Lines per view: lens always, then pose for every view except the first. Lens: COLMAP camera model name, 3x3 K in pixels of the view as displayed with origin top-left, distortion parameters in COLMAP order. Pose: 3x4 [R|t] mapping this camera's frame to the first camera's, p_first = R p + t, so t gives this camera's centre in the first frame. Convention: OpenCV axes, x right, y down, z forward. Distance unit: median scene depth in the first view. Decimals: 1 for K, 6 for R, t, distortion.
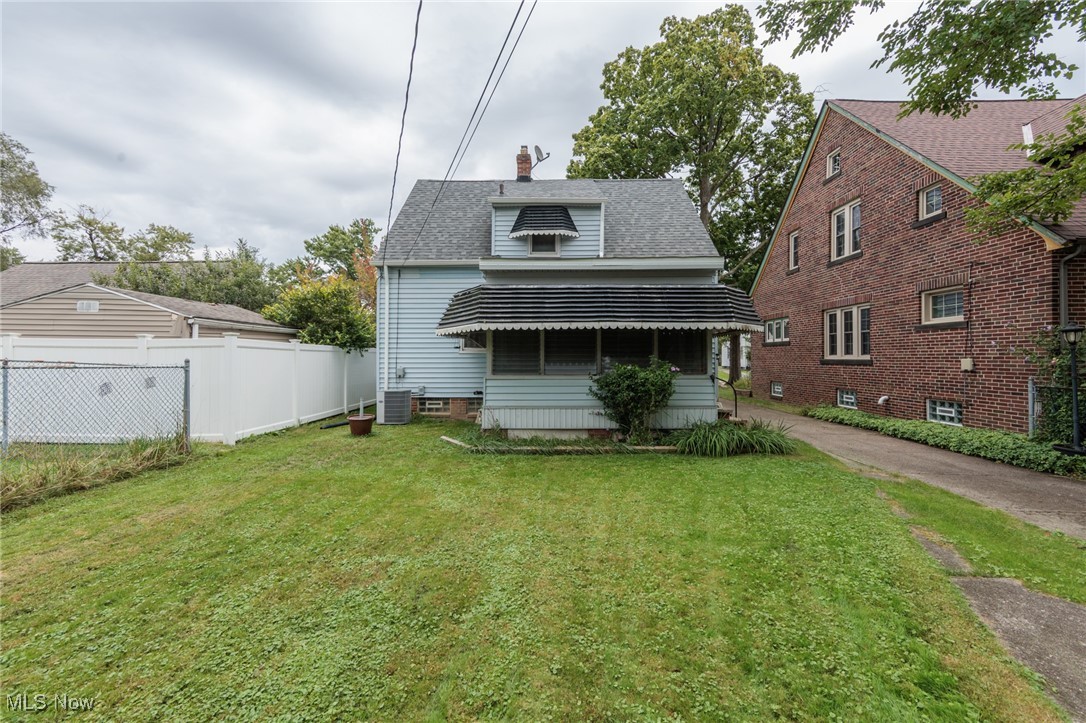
lens RADIAL K [[428.2, 0, 546.2], [0, 428.2, 355.2], [0, 0, 1]] dist [-0.000741, 0.000086]
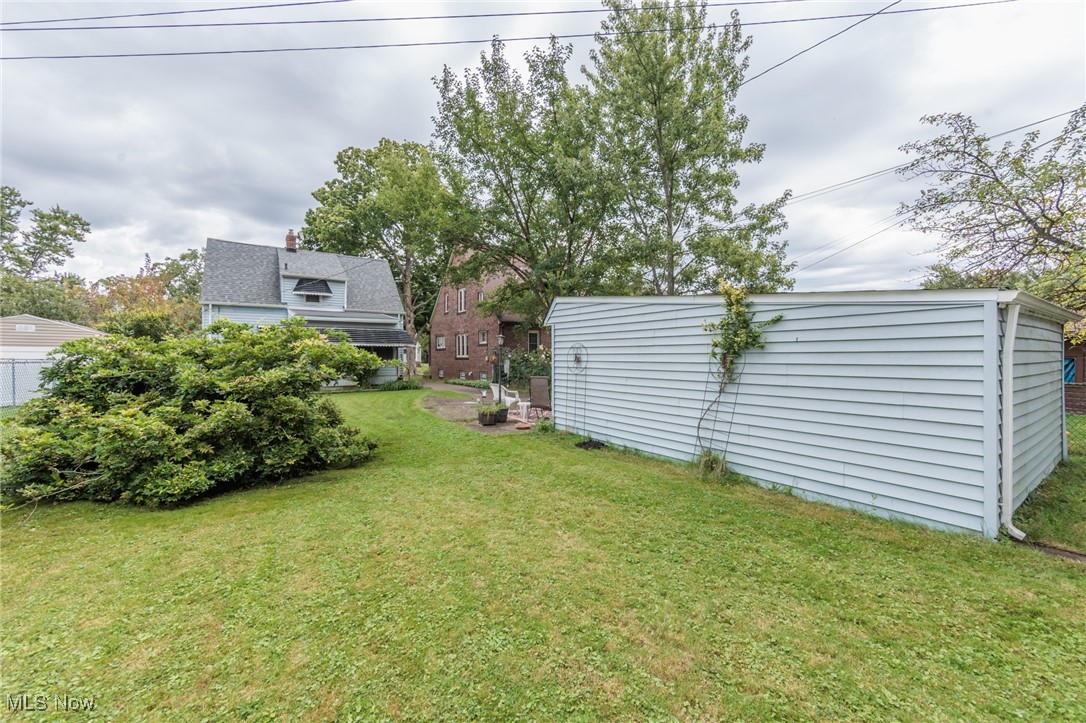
lens RADIAL K [[428.2, 0, 549.6], [0, 428.2, 355.5], [0, 0, 1]] dist [-0.000741, 0.000086]
pose [[0.810144, -0.001265, 0.586230, -0.274847], [-0.000660, 0.999995, 0.003071, -0.006600], [-0.586231, -0.002875, 0.810139, -1.207285]]
